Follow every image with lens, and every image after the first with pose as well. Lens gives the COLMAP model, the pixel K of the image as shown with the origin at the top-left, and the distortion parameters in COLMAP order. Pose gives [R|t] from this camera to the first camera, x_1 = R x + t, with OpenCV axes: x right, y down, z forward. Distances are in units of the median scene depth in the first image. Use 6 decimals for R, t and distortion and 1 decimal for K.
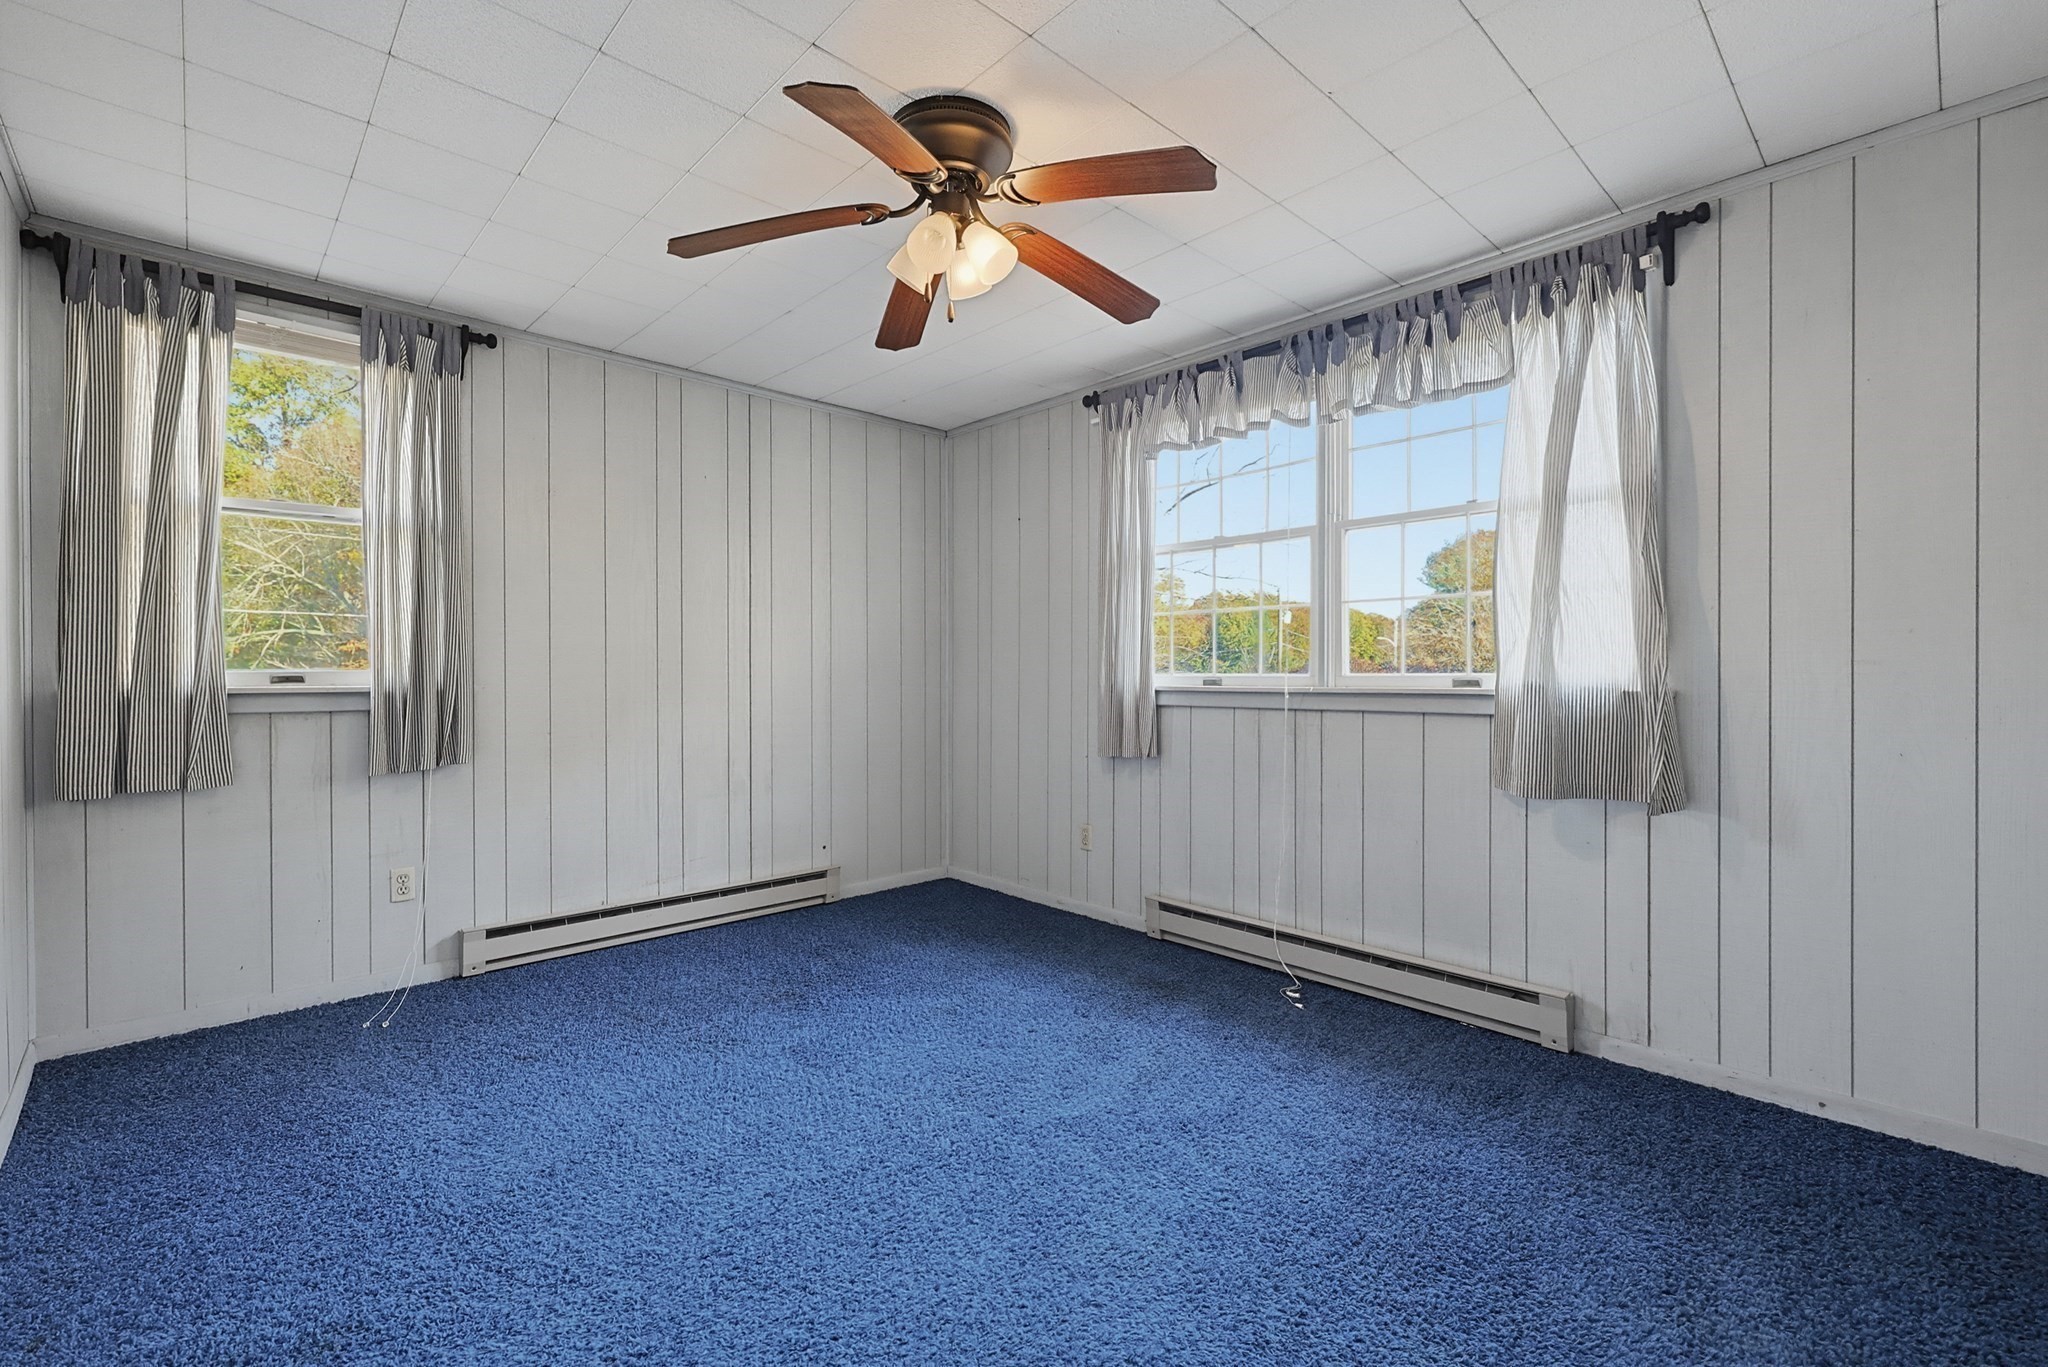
lens RADIAL K [[881.6, 0, 1035.3], [0, 881.6, 688.7], [0, 0, 1]] dist [-0.000504, 0.000095]
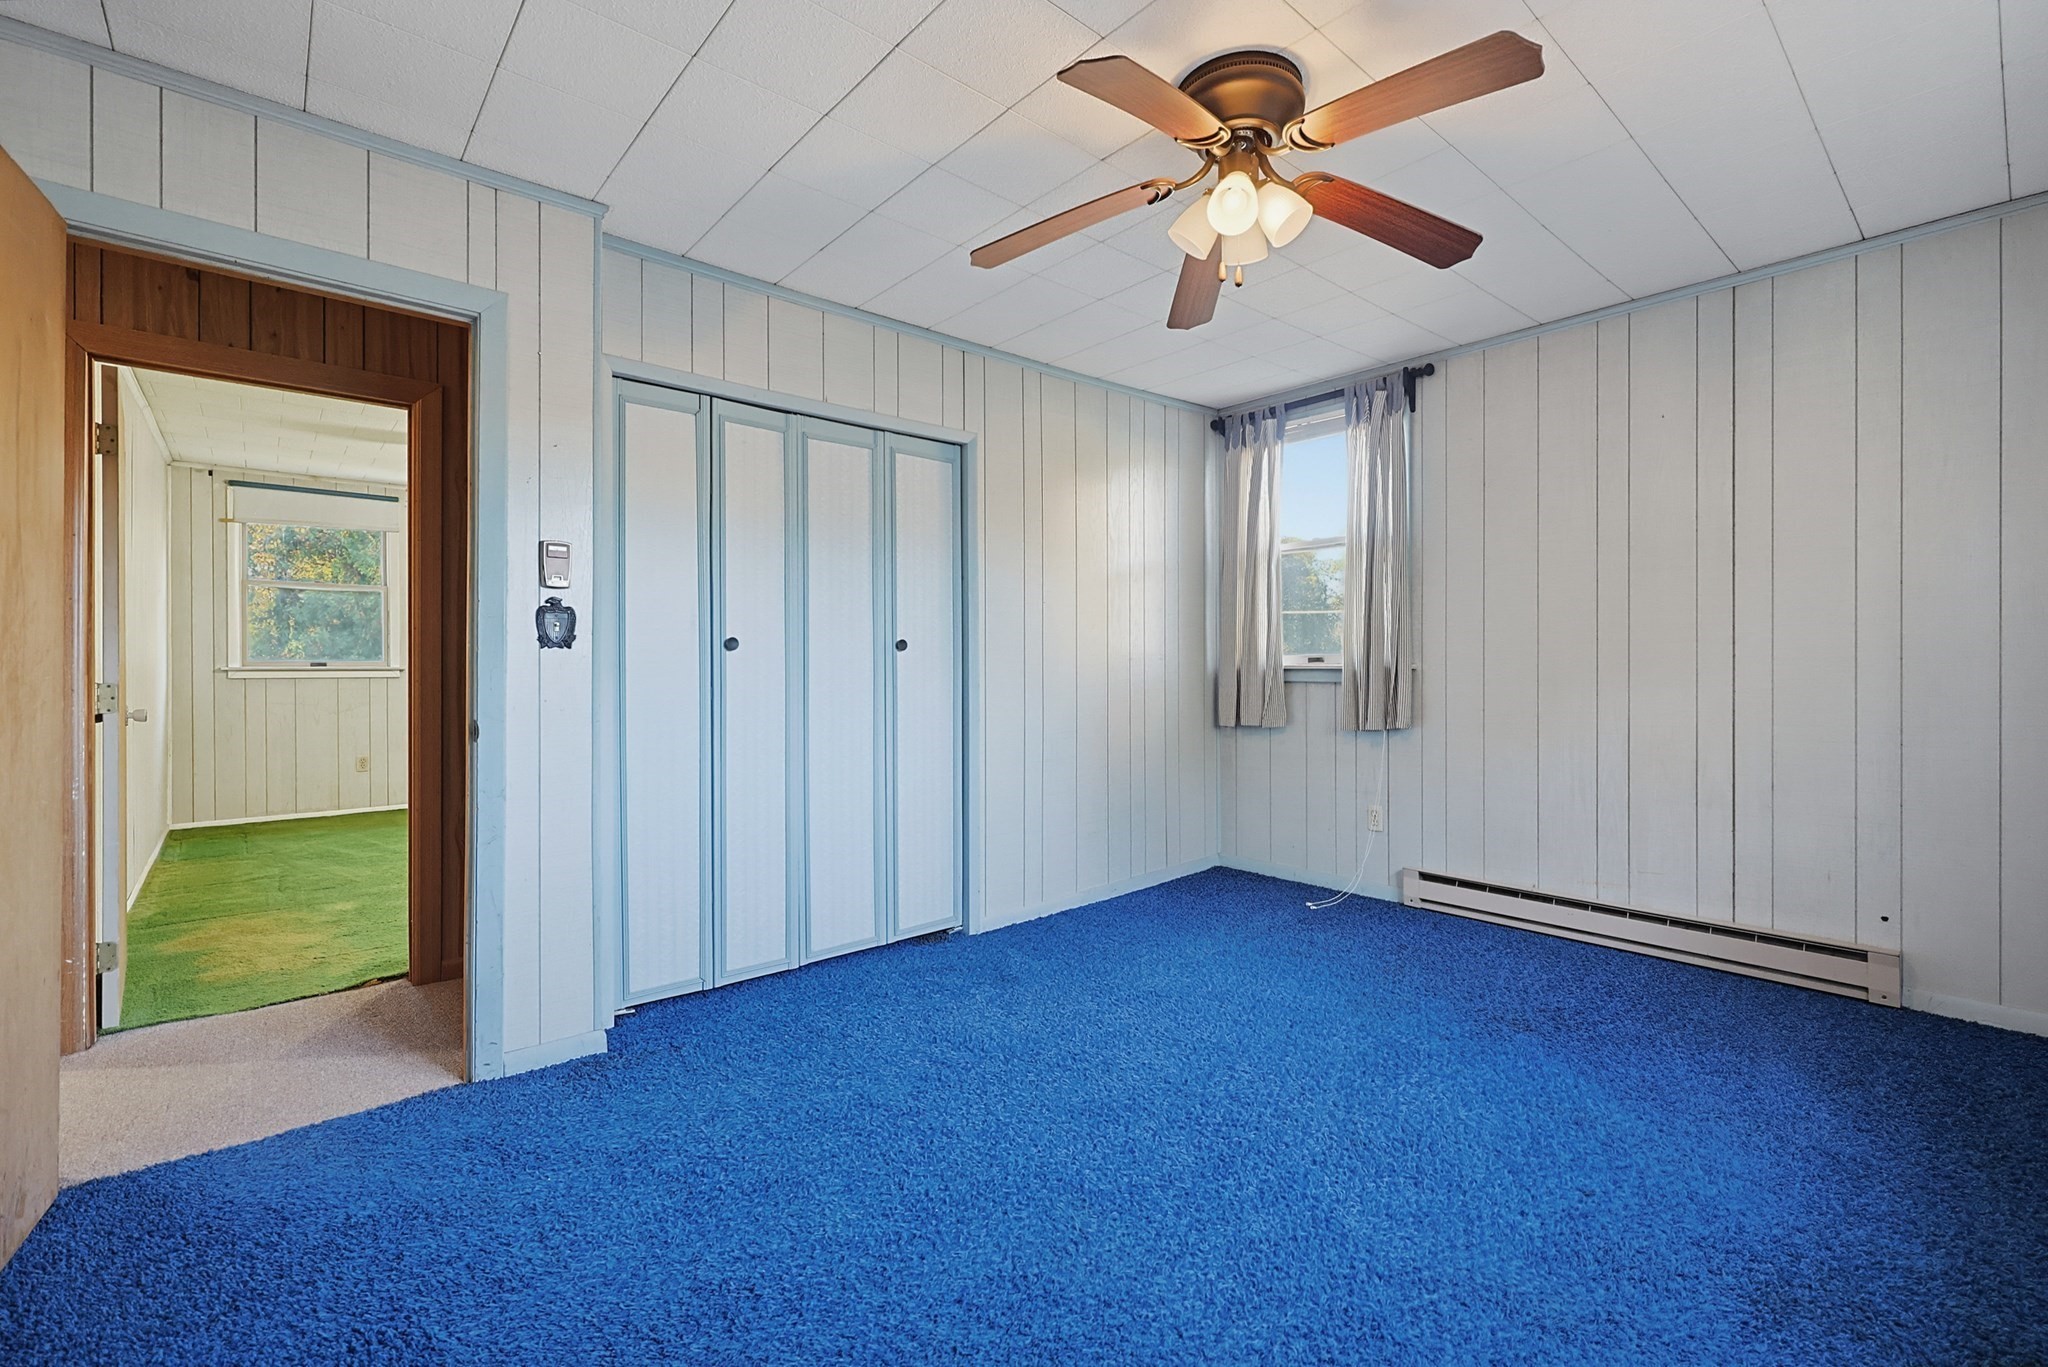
lens RADIAL K [[875.3, 0, 1031.9], [0, 875.3, 668.8], [0, 0, 1]] dist [-0.001026, -0.000096]
pose [[-0.034583, 0.006203, -0.999383, 0.591520], [-0.011409, 0.999913, 0.006601, 0.000178], [0.999337, 0.011630, -0.034509, 0.548963]]
